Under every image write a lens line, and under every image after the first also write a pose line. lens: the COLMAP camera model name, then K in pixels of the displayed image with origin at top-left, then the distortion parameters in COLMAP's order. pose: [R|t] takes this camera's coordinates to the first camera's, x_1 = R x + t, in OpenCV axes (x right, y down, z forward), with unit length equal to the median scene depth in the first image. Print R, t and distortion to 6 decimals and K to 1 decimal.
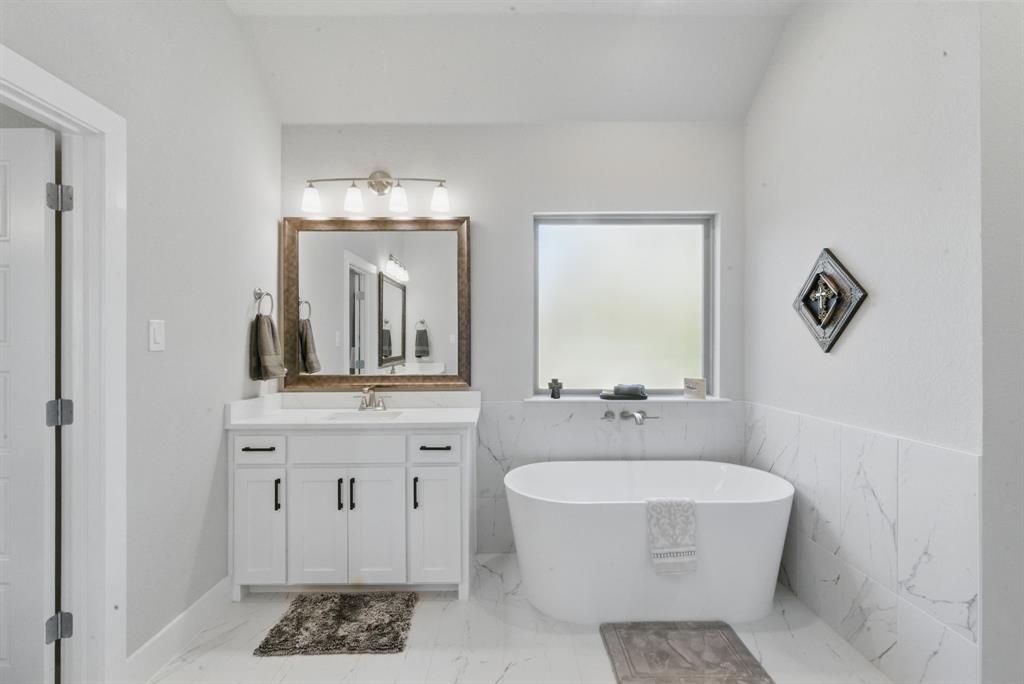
lens RADIAL K [[470.9, 0, 507.6], [0, 470.9, 344.1], [0, 0, 1]] dist [0.001488, -0.000477]
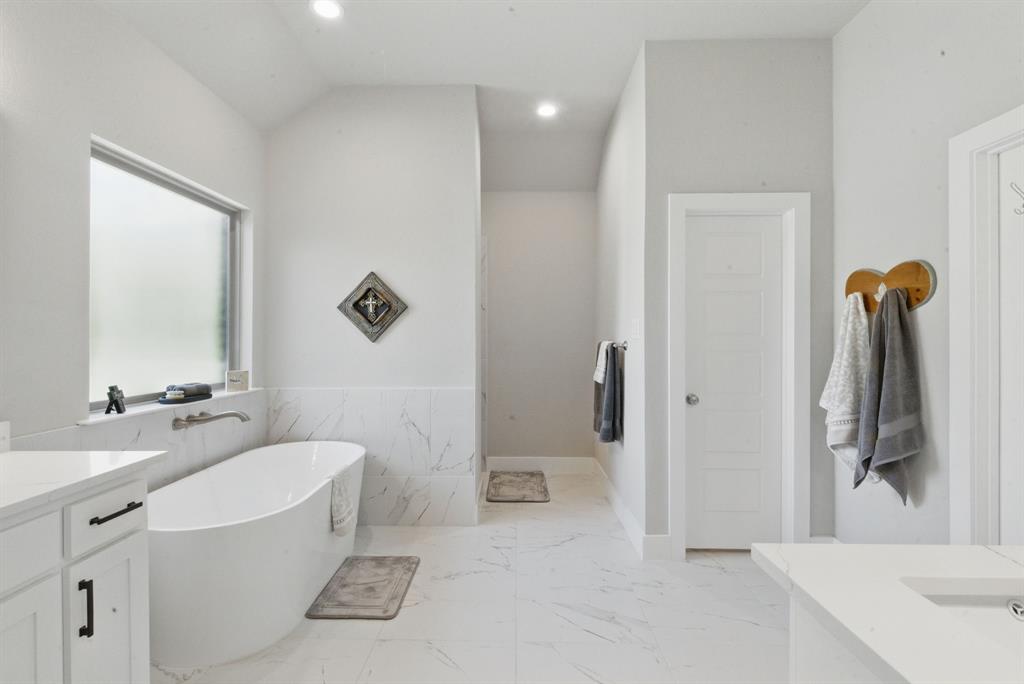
lens RADIAL K [[470.9, 0, 507.6], [0, 470.9, 344.1], [0, 0, 1]] dist [0.001488, -0.000477]
pose [[0.015745, -0.008337, 0.999841, -0.771613], [0.002648, 0.999962, 0.008296, 0.011836], [-0.999873, 0.002517, 0.015767, 0.543263]]
